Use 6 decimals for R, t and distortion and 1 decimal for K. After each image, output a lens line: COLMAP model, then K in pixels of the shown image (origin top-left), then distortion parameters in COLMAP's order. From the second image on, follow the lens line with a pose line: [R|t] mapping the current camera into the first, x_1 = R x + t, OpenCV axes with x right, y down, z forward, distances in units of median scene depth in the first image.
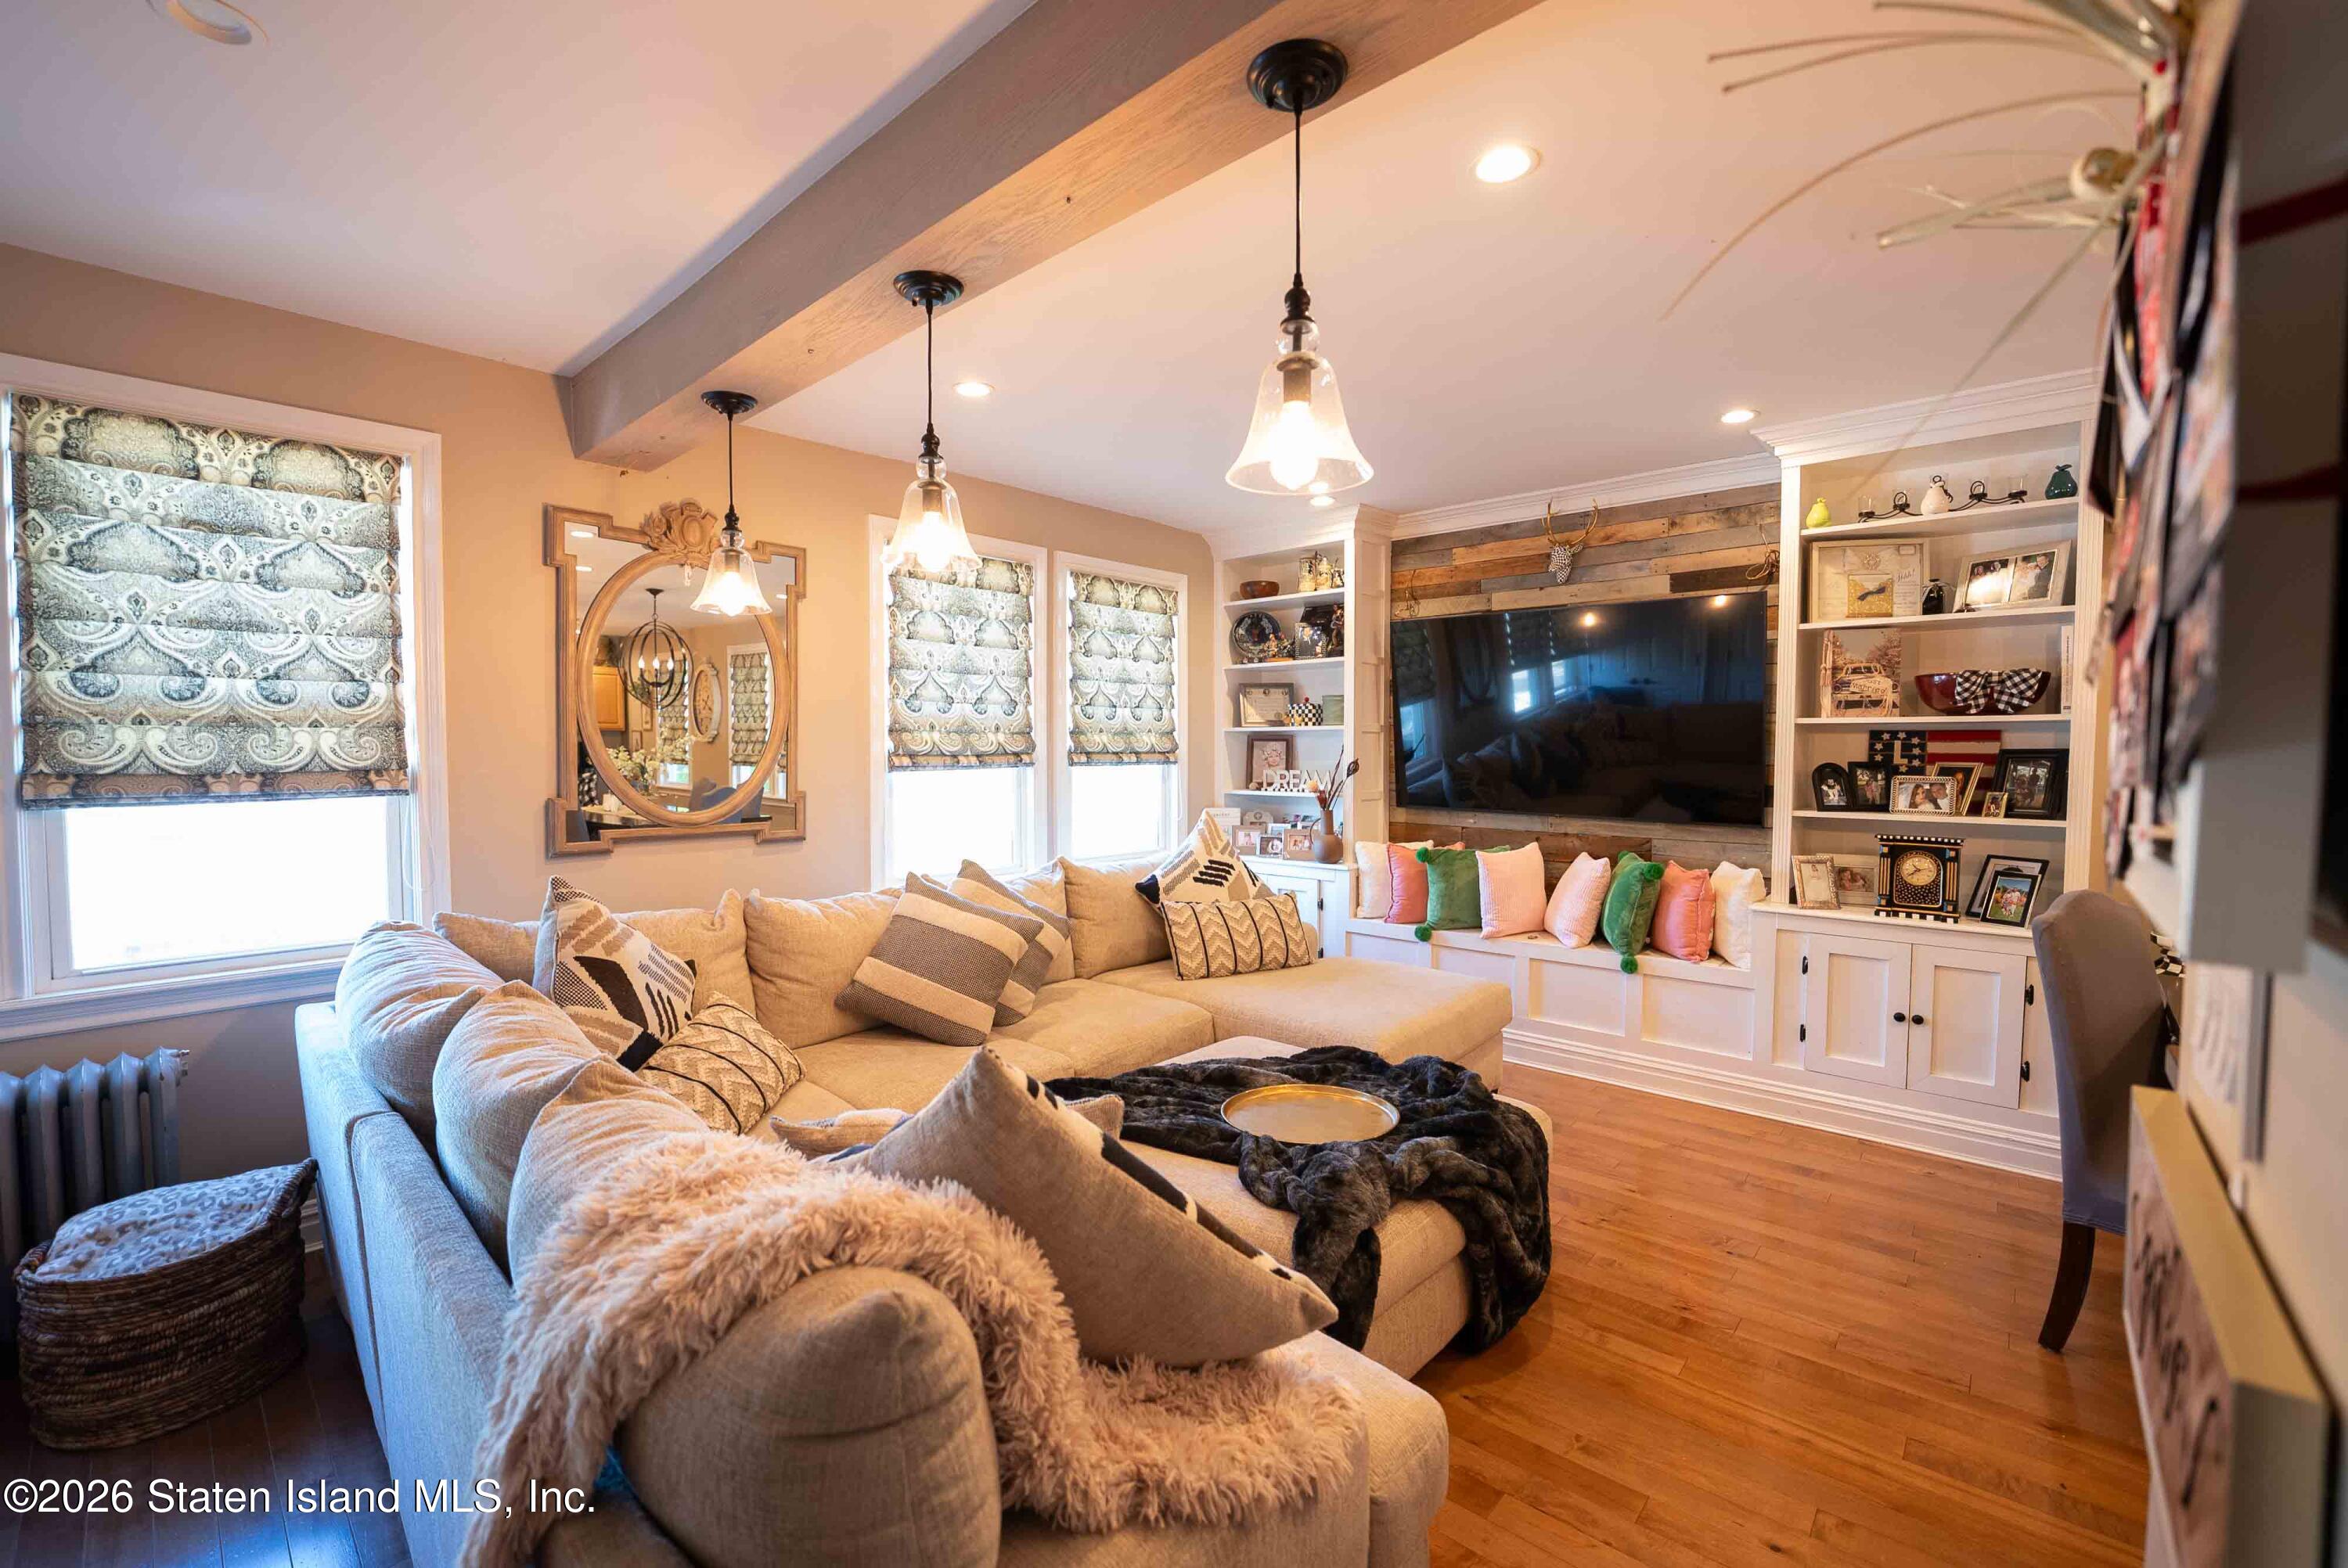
lens RADIAL K [[957.7, 0, 1174.0], [0, 957.7, 784.0], [0, 0, 1]] dist [-0.032625, 0.004147]
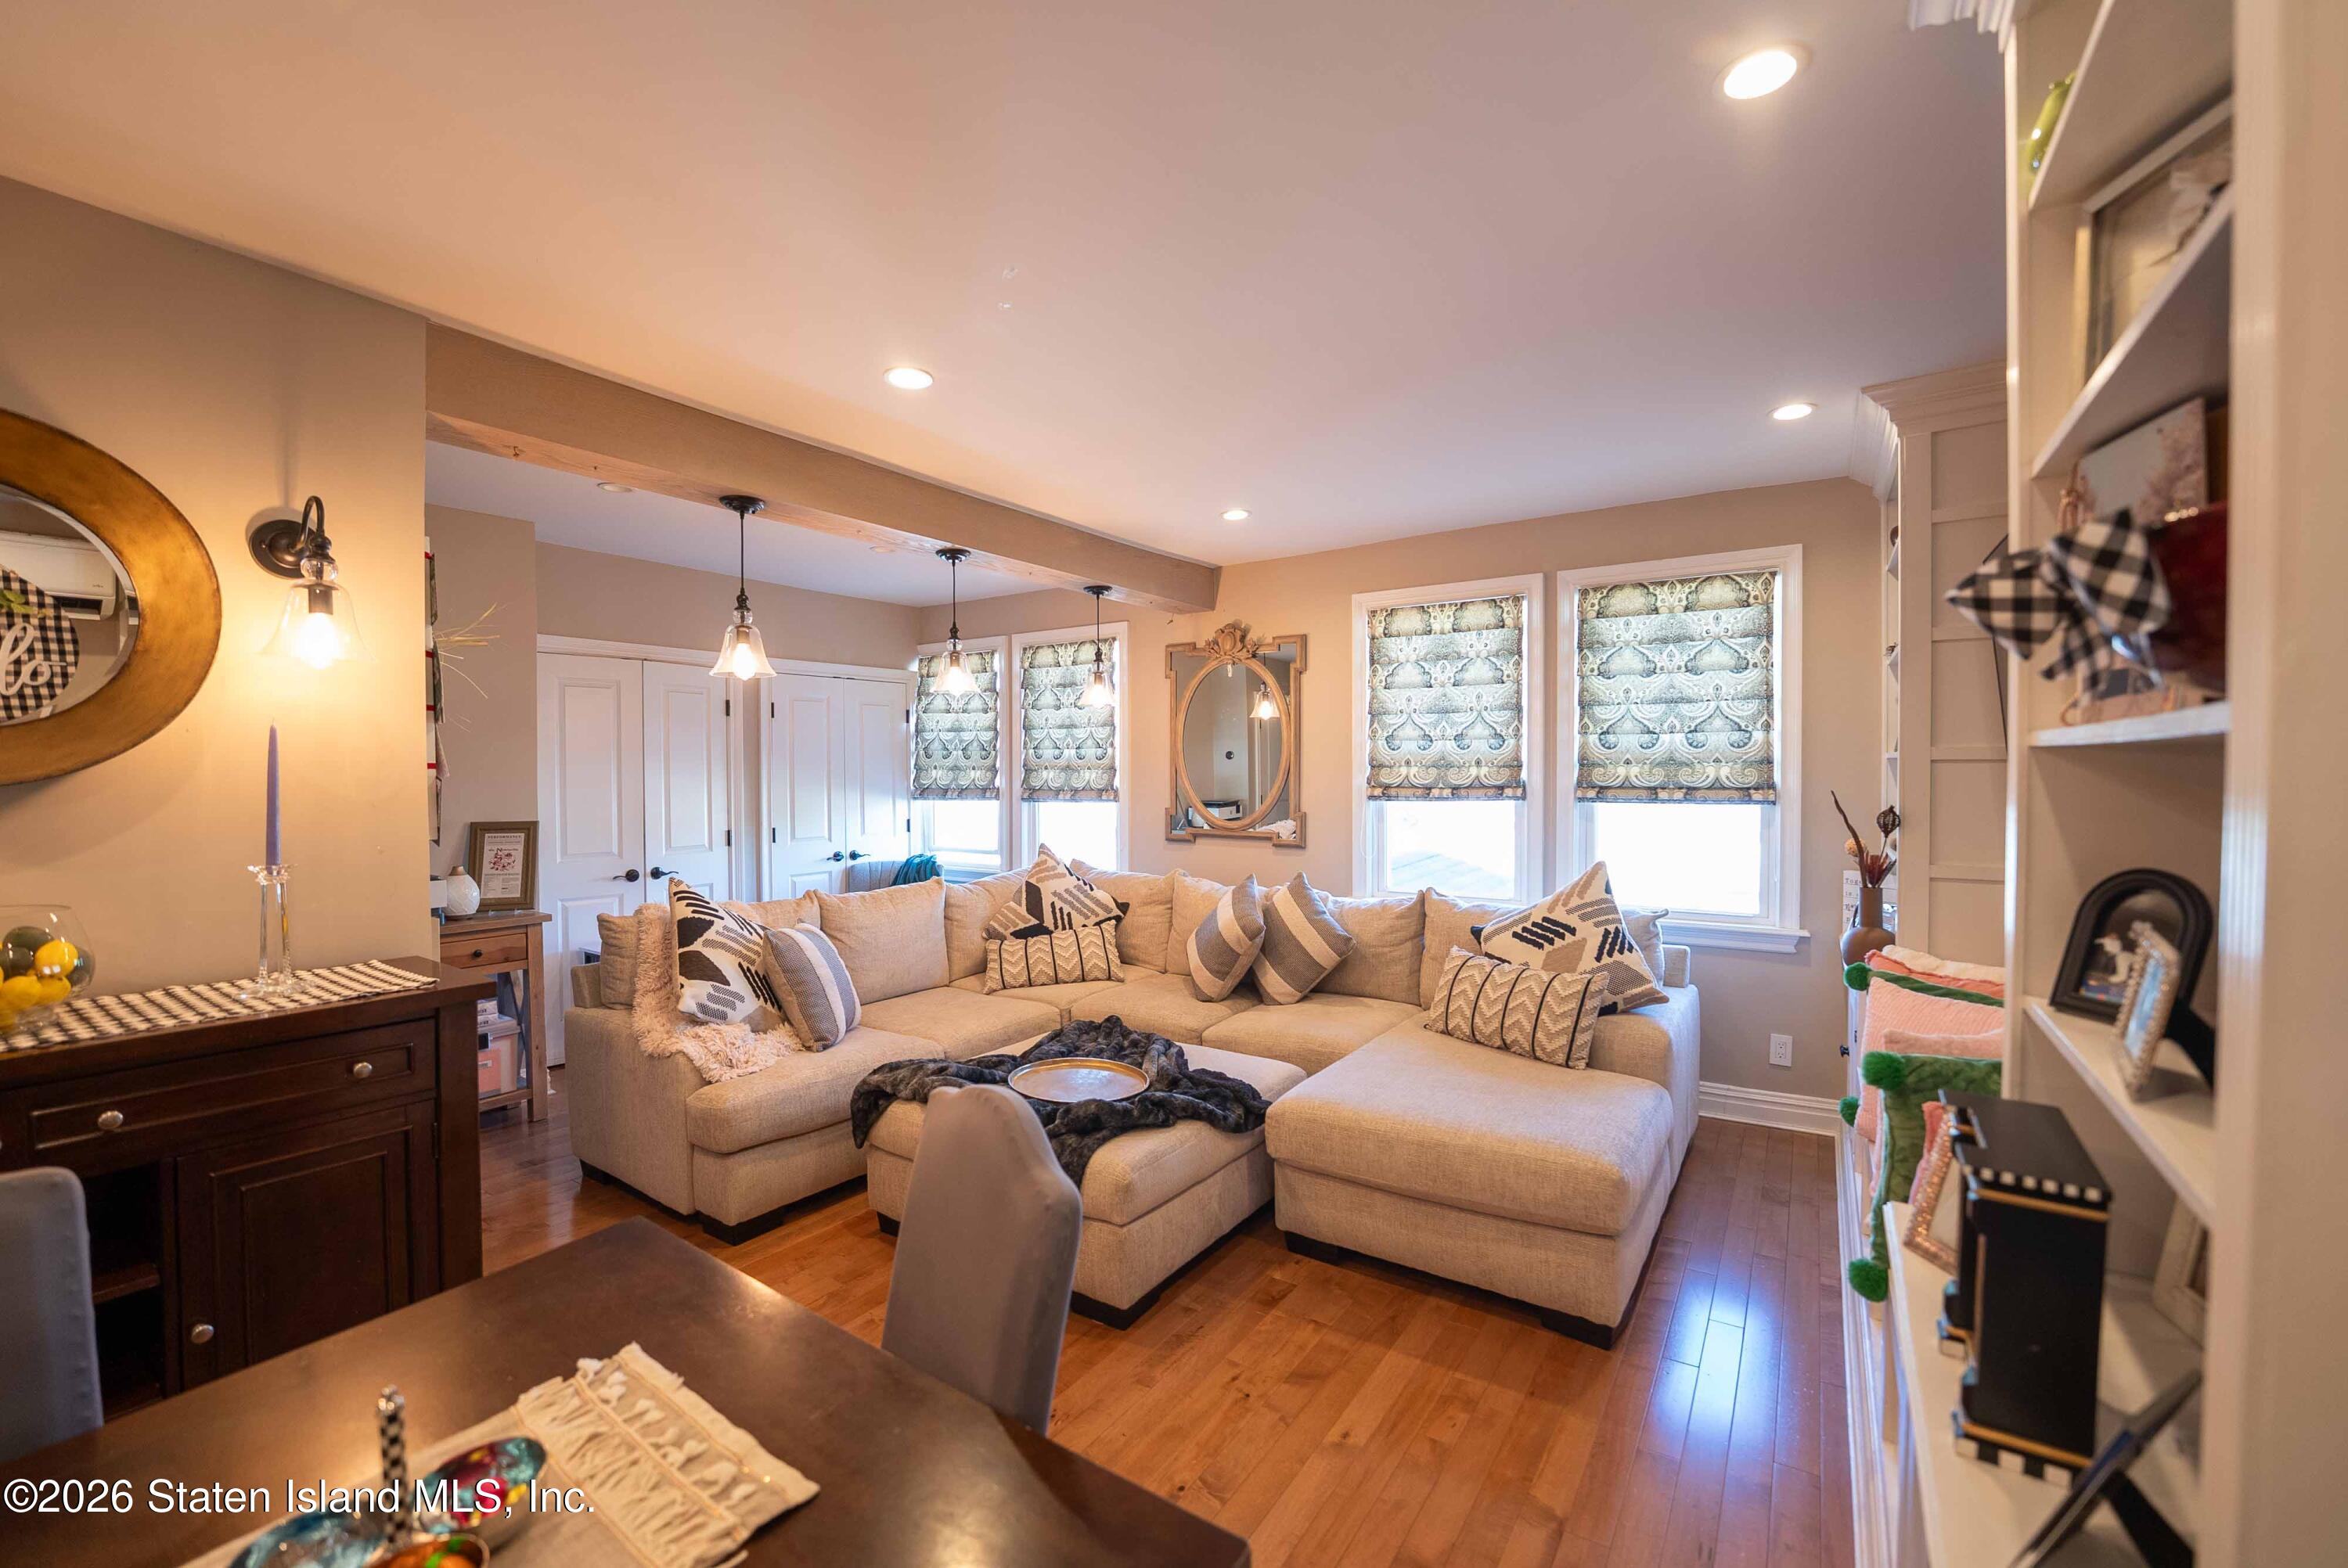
lens RADIAL K [[952.2, 0, 1174.0], [0, 952.2, 784.0], [0, 0, 1]] dist [-0.026064, 0.002914]
pose [[0.140470, 0.017418, -0.989932, 1.131256], [-0.032008, 0.999403, 0.013043, -0.053896], [0.989567, 0.029853, 0.140943, 0.758332]]
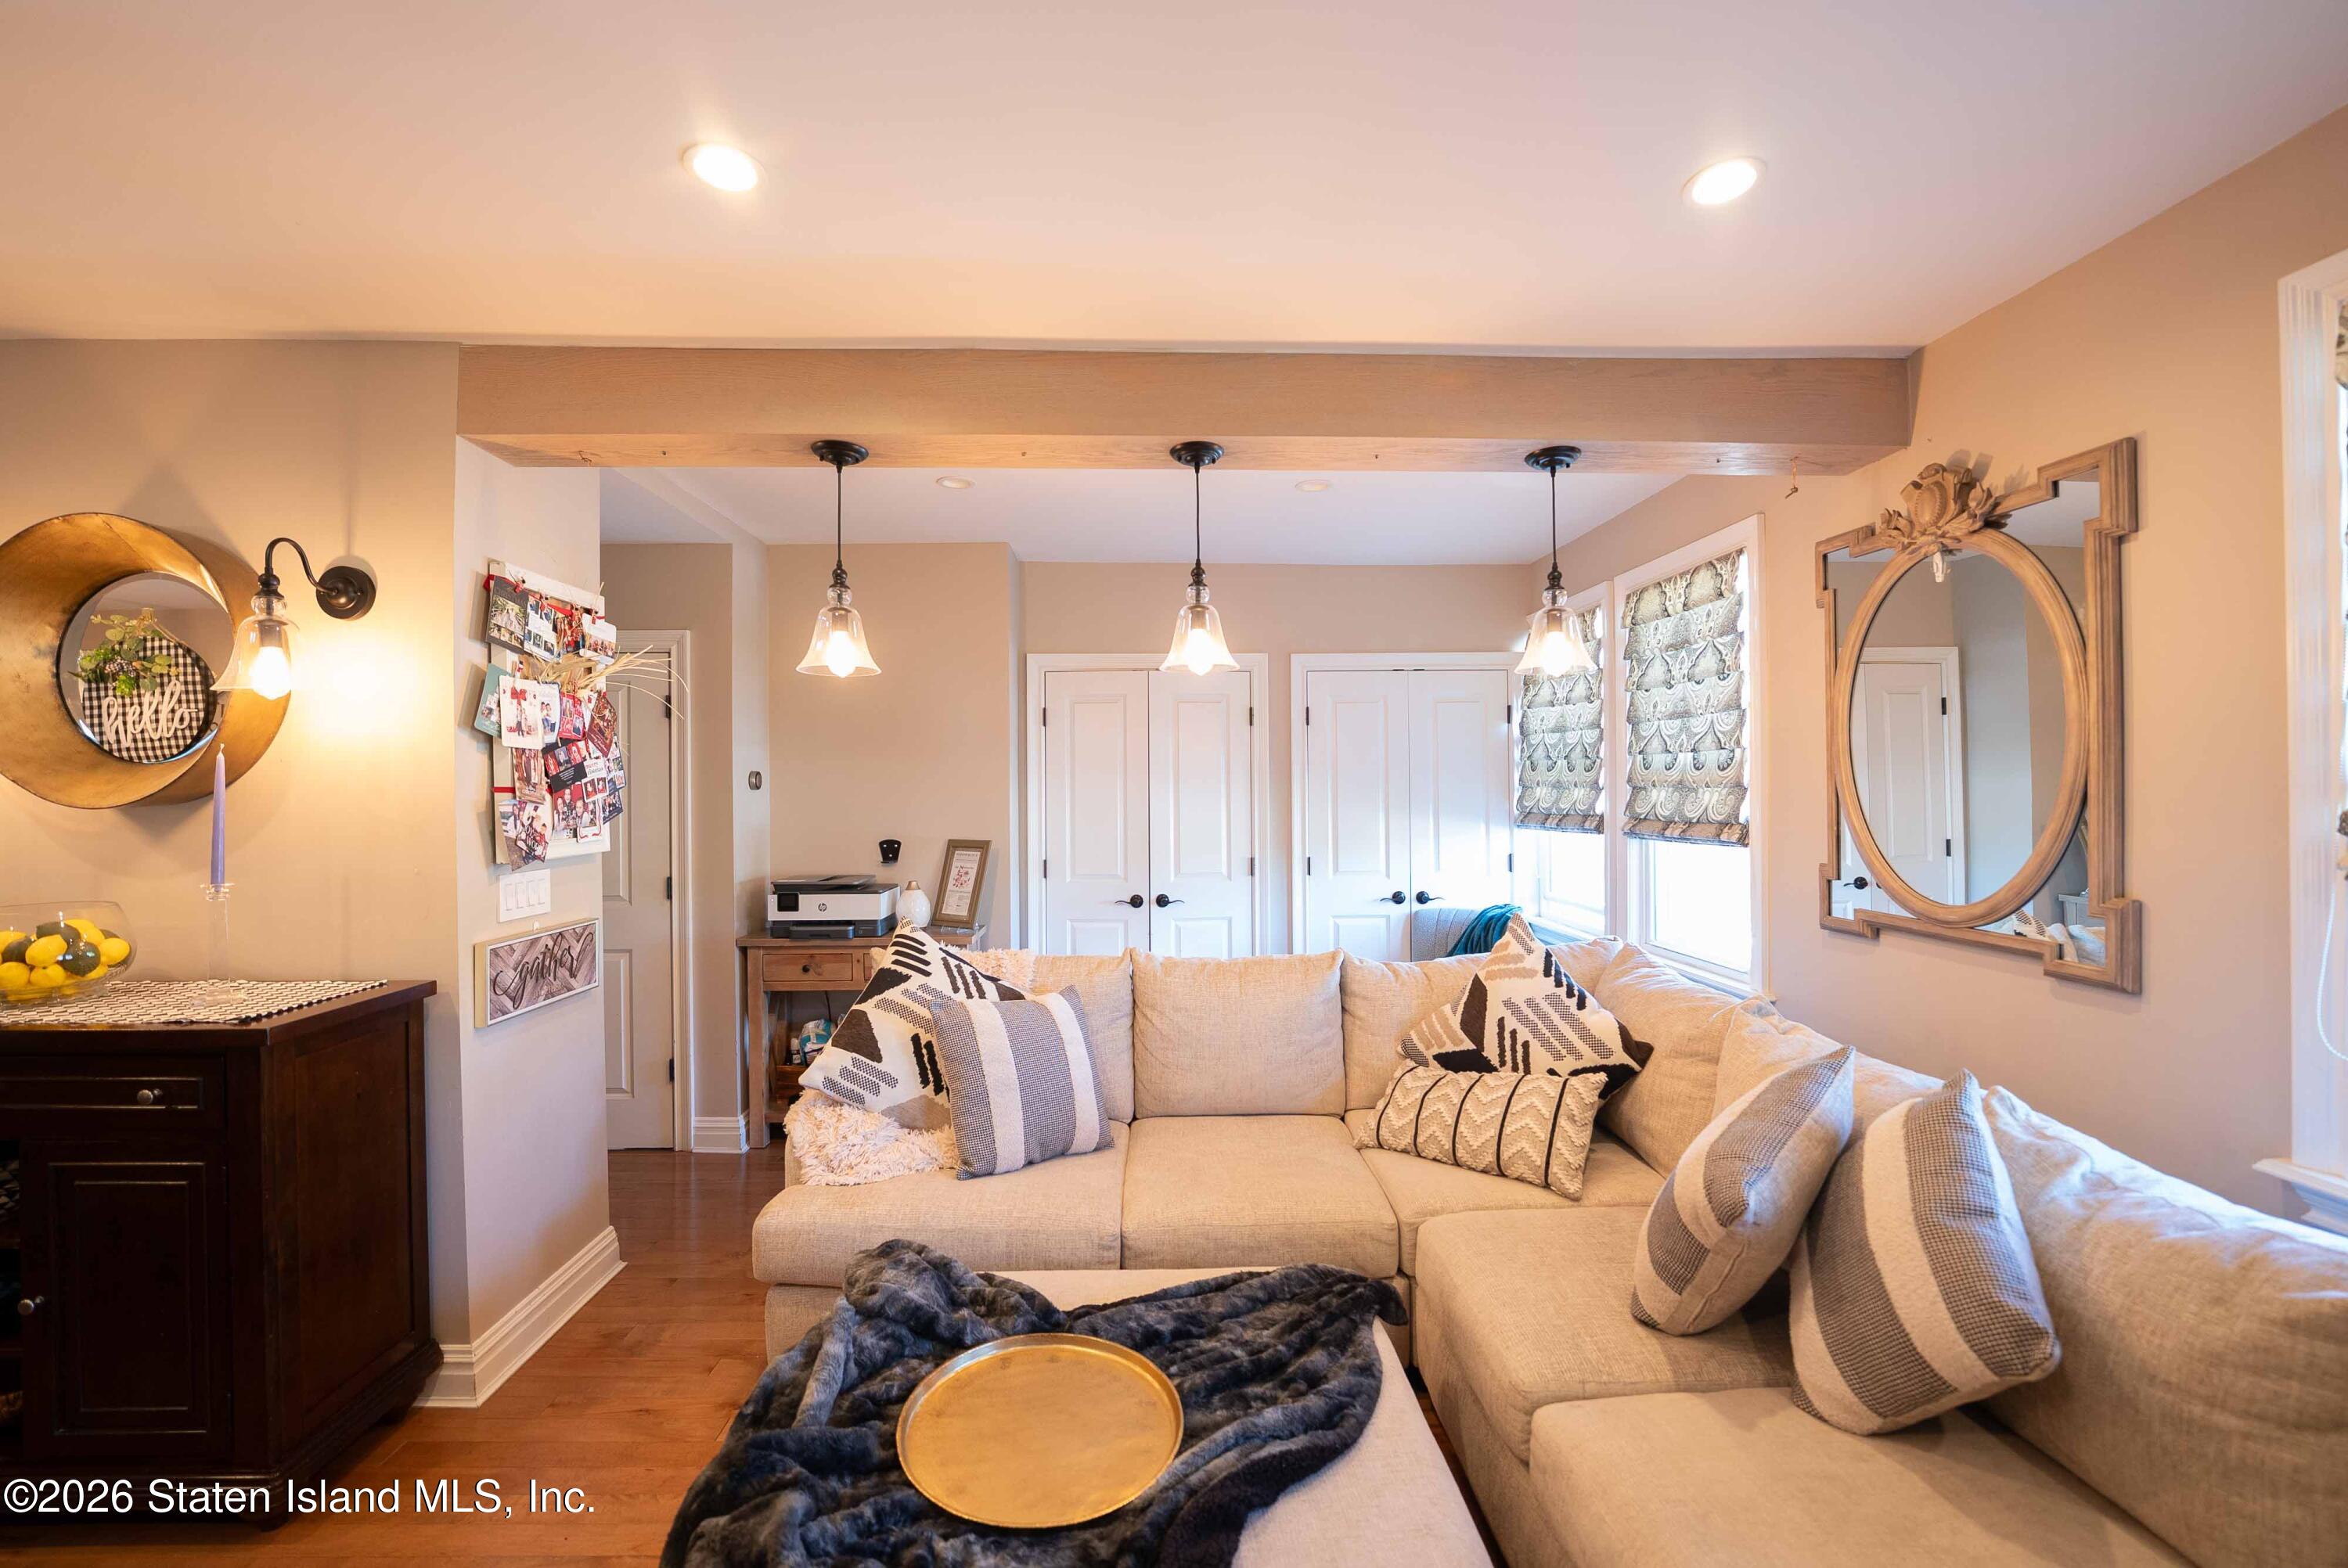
lens RADIAL K [[957.7, 0, 1174.0], [0, 957.7, 784.0], [0, 0, 1]] dist [-0.032625, 0.004147]
pose [[-0.714599, 0.004736, -0.699518, 0.417811], [-0.017303, 0.999551, 0.024443, -0.072502], [0.699320, 0.029570, -0.714197, 1.209415]]
